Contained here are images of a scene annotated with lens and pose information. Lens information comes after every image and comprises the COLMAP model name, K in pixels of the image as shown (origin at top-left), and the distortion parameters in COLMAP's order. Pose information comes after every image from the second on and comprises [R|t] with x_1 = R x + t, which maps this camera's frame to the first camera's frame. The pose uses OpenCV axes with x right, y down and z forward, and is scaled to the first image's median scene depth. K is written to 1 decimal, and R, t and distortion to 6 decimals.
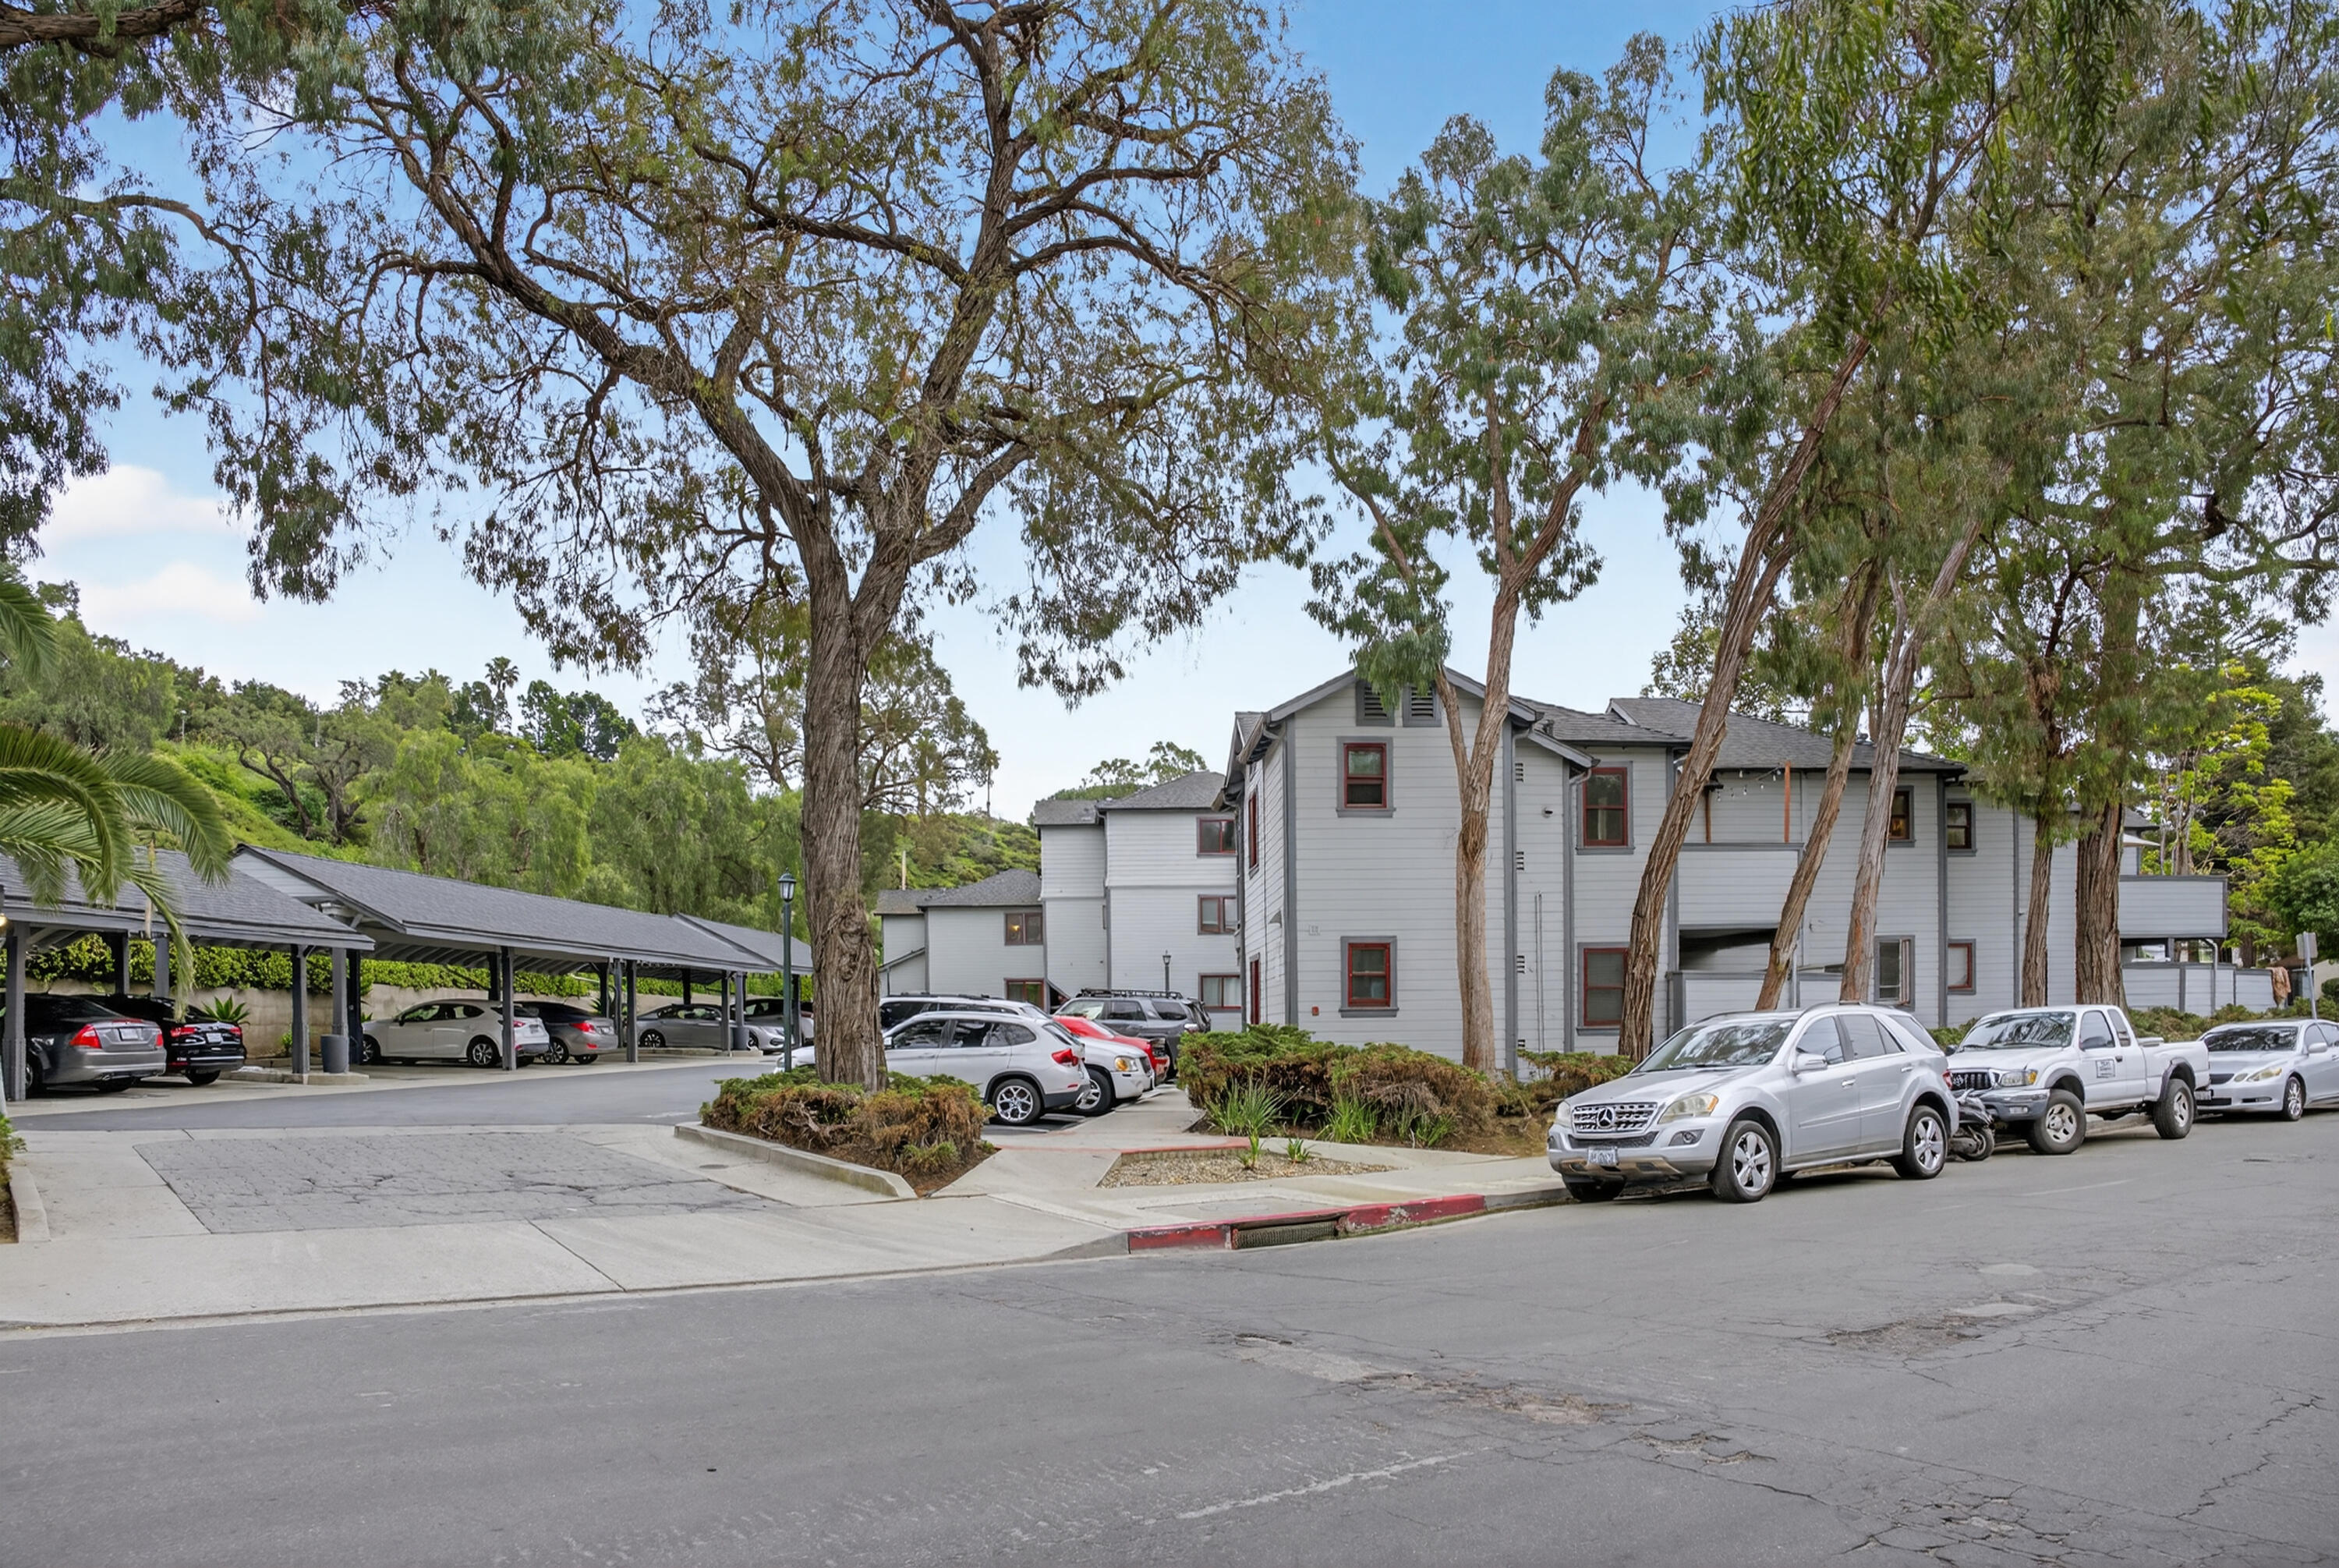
lens RADIAL K [[1635.2, 0, 1169.5], [0, 1635.2, 784.0], [0, 0, 1]] dist [-0.136746, 0.099211]
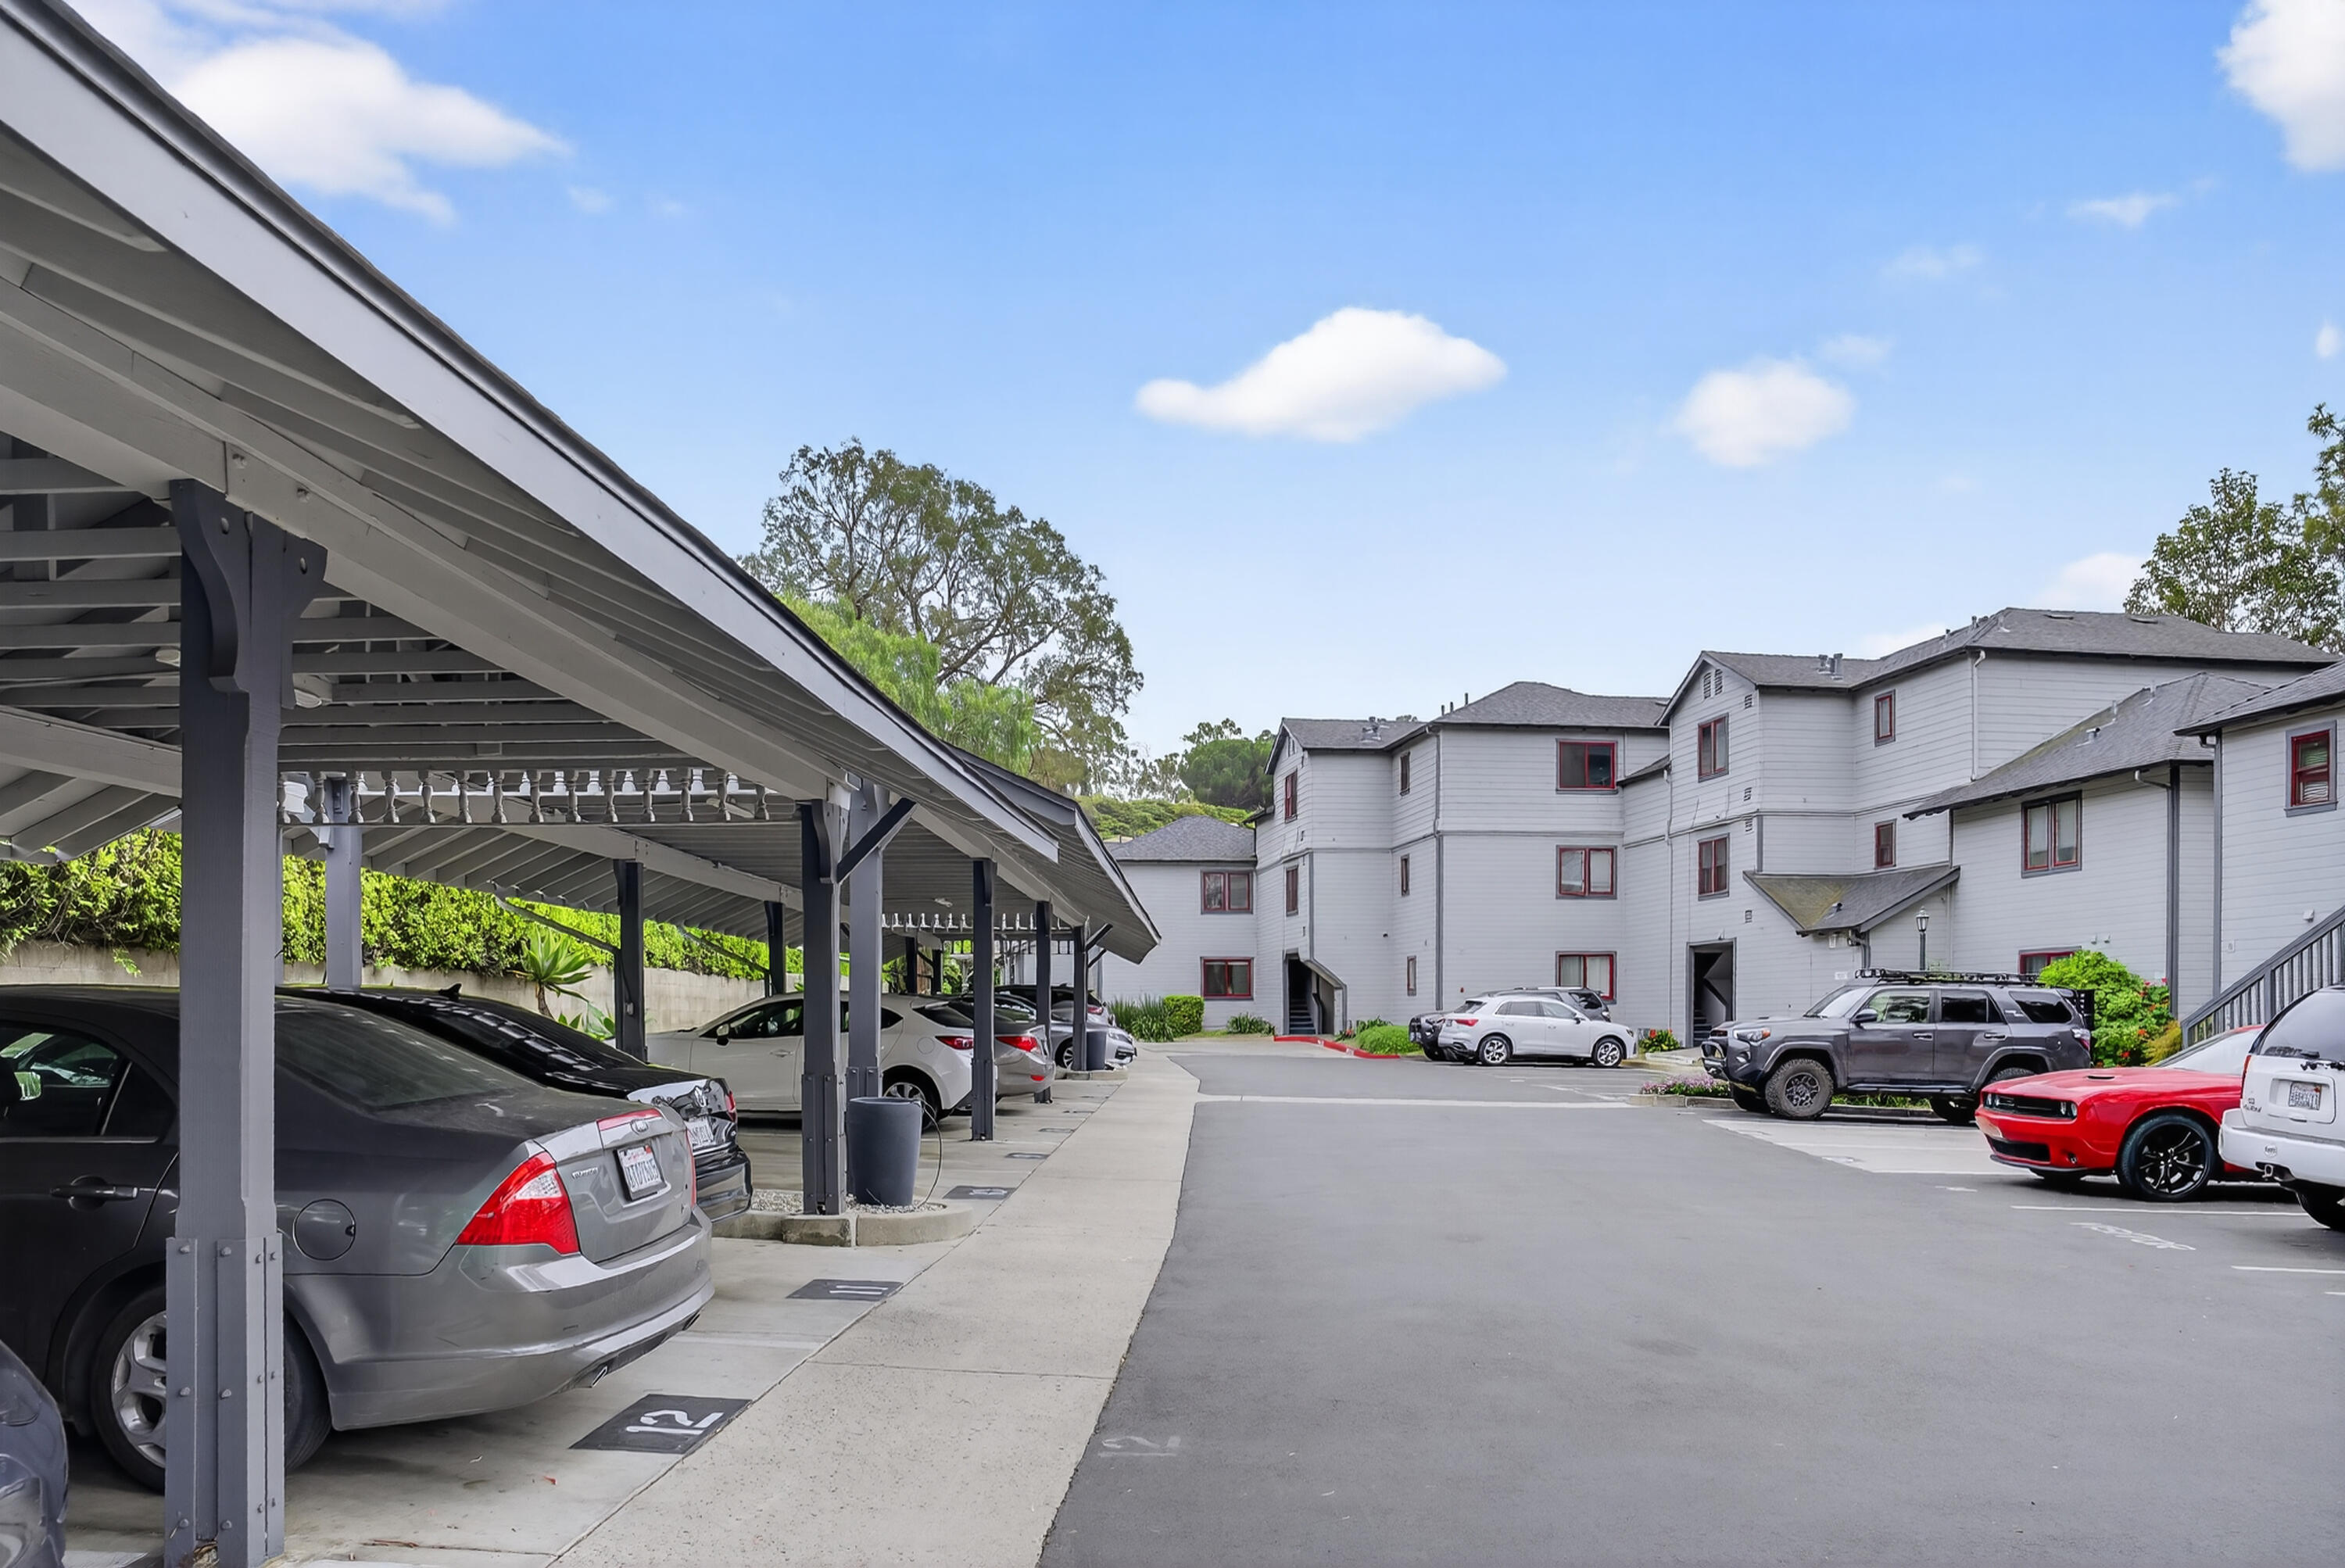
lens RADIAL K [[1639.4, 0, 1172.5], [0, 1639.4, 784.0], [0, 0, 1]] dist [-0.136746, 0.099211]
pose [[0.994061, 0.020970, 0.106787, -0.398290], [-0.022092, 0.999712, 0.009332, 0.064061], [-0.106560, -0.011636, 0.994238, 0.491074]]
